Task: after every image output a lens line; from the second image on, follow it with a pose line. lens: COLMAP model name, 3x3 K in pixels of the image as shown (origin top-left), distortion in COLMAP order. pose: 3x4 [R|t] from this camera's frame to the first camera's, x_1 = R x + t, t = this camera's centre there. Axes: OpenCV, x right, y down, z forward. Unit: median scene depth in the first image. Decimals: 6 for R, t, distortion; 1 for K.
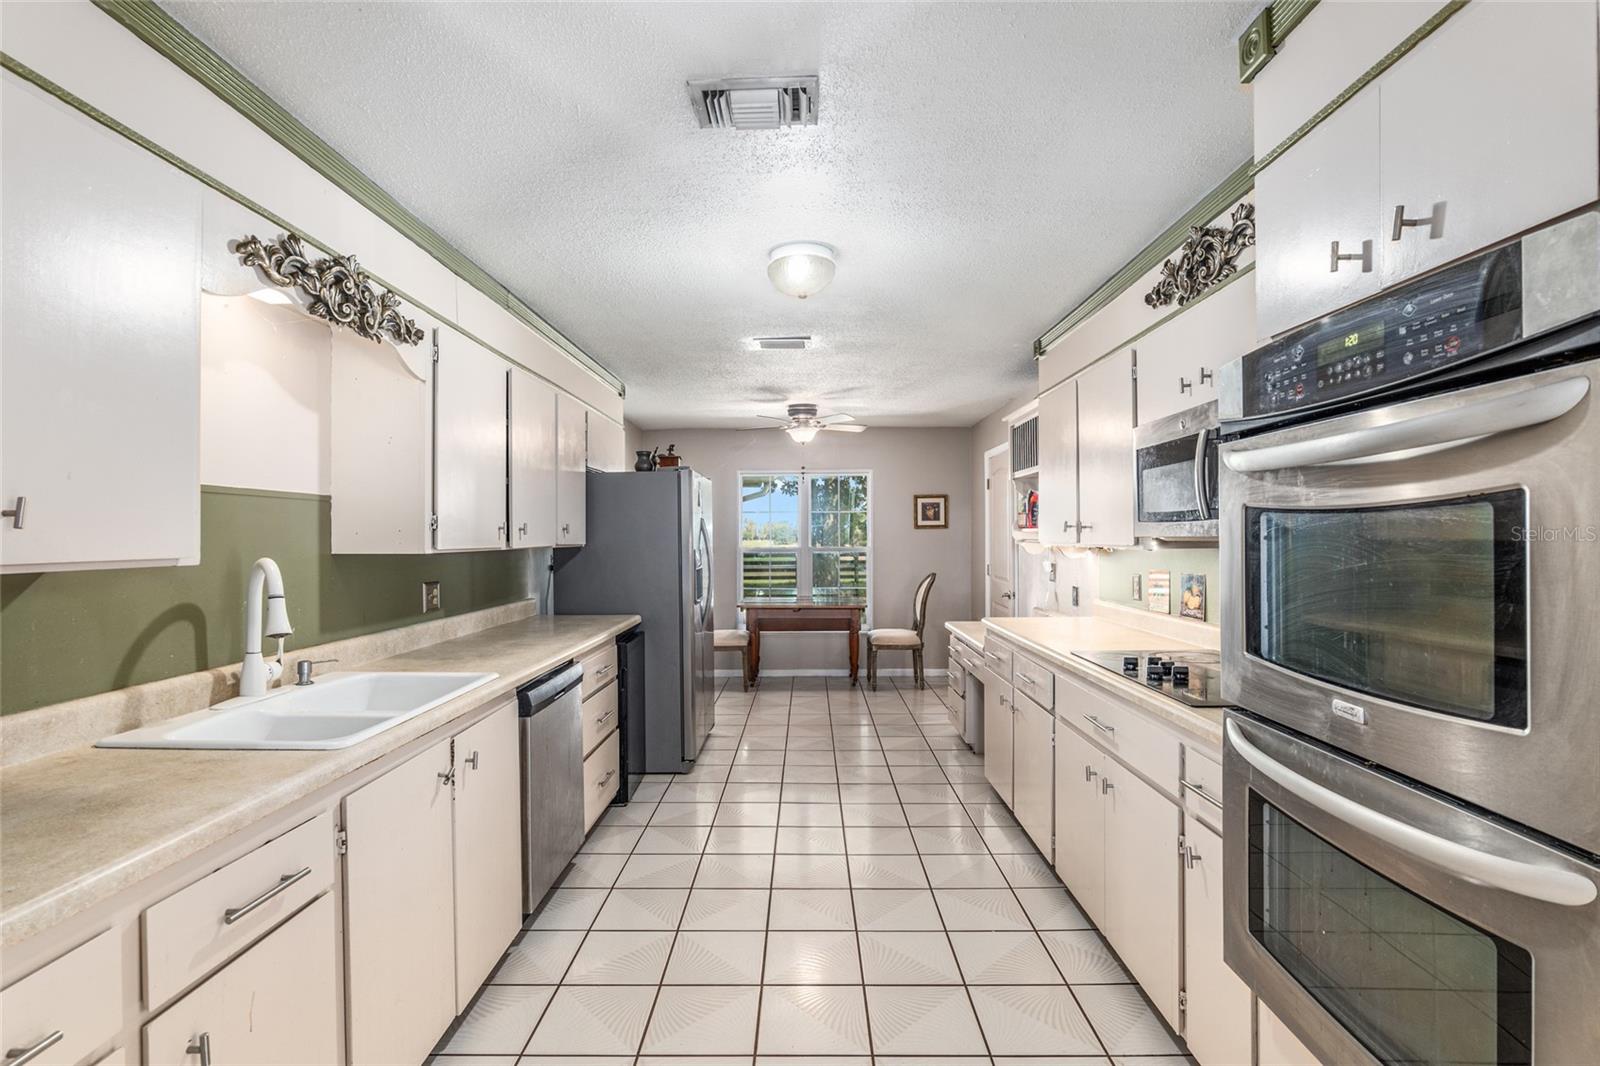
lens RADIAL K [[740.1, 0, 797.0], [0, 740.1, 531.0], [0, 0, 1]] dist [-0.010930, 0.001105]
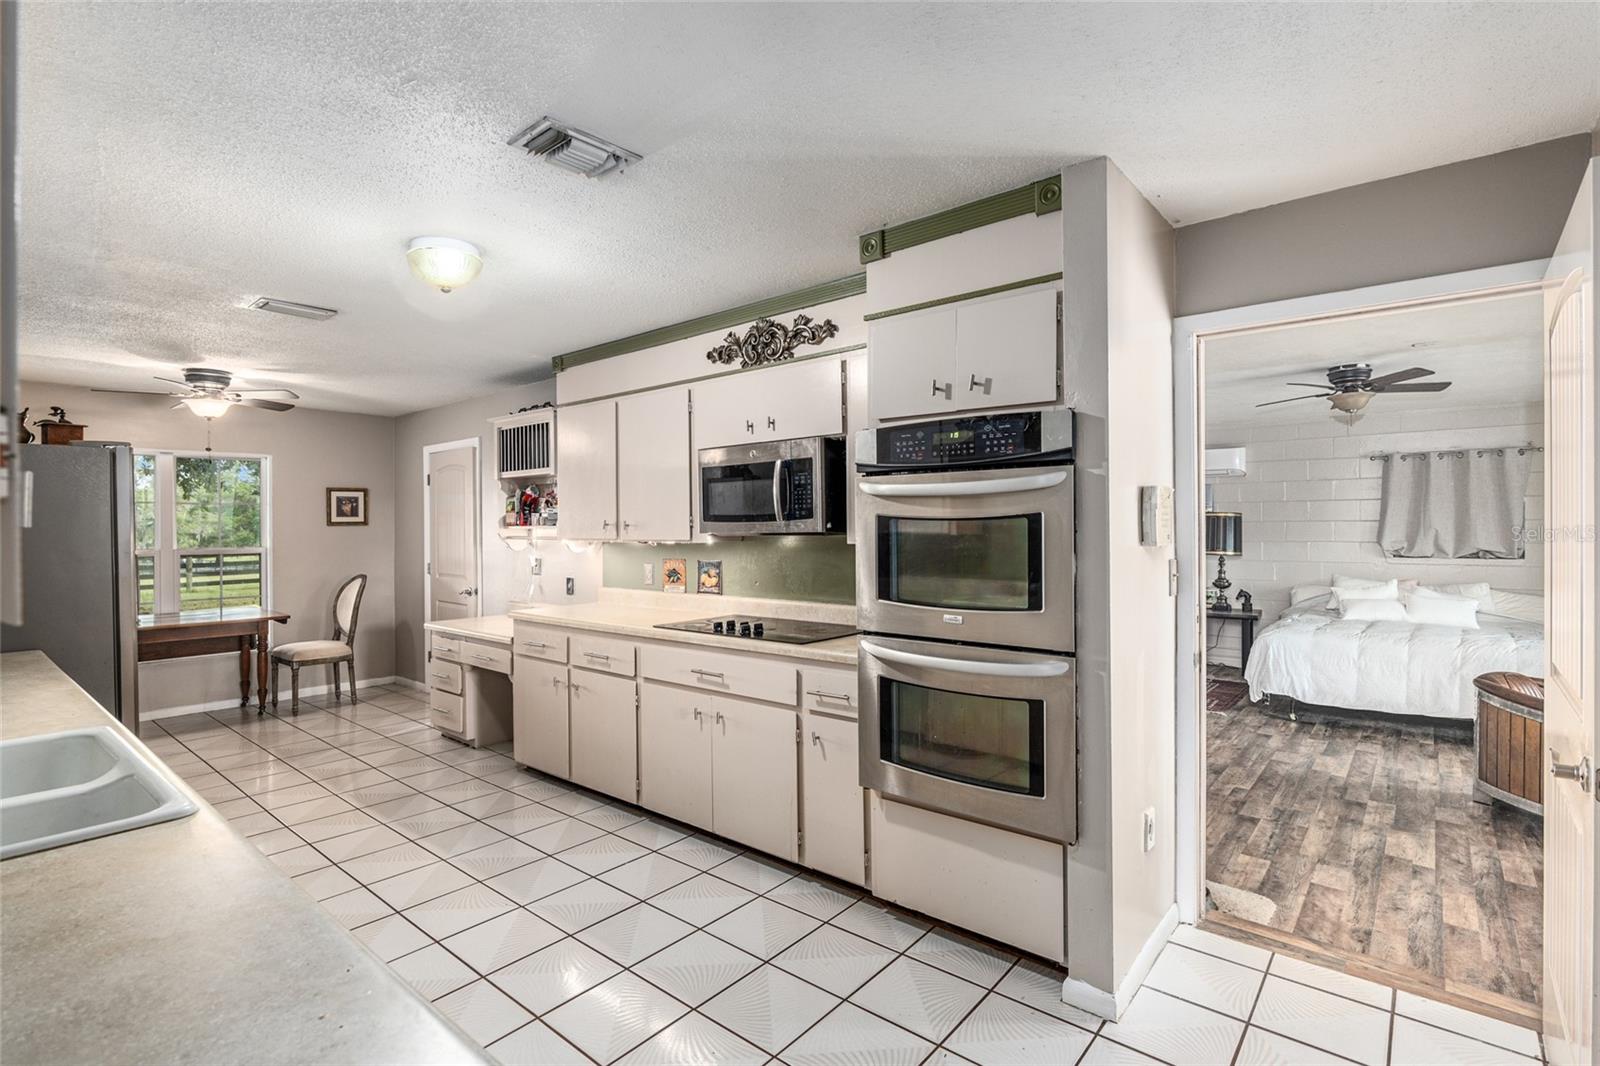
lens RADIAL K [[752.3, 0, 800.0], [0, 752.3, 533.0], [0, 0, 1]] dist [-0.017228, 0.000352]
pose [[0.635353, -0.007020, 0.772190, -0.266707], [0.001055, 0.999966, 0.008223, -0.002056], [-0.772221, -0.004409, 0.635339, 0.004256]]
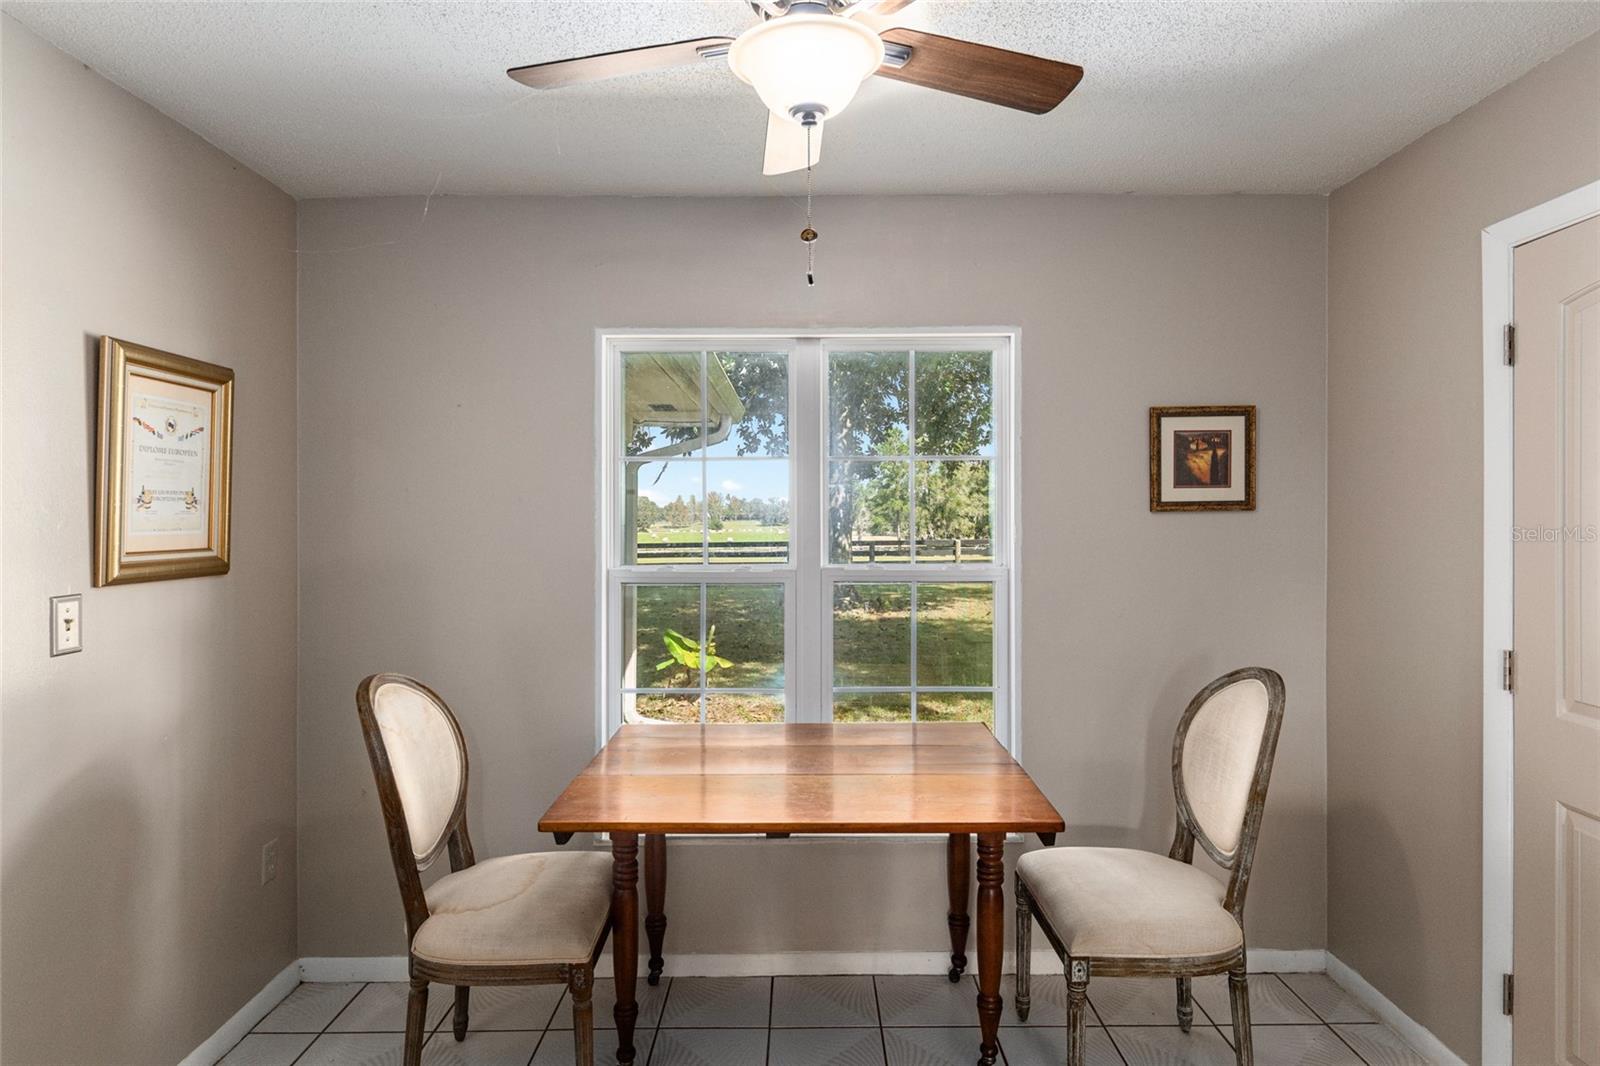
lens RADIAL K [[888.8, 0, 801.9], [0, 888.8, 512.5], [0, 0, 1]] dist [0.000228, -0.000192]
pose [[0.999976, -0.000795, 0.006871, 0.006928], [0.000776, 0.999996, 0.002788, -0.006655], [-0.006873, -0.002783, 0.999973, 0.966427]]
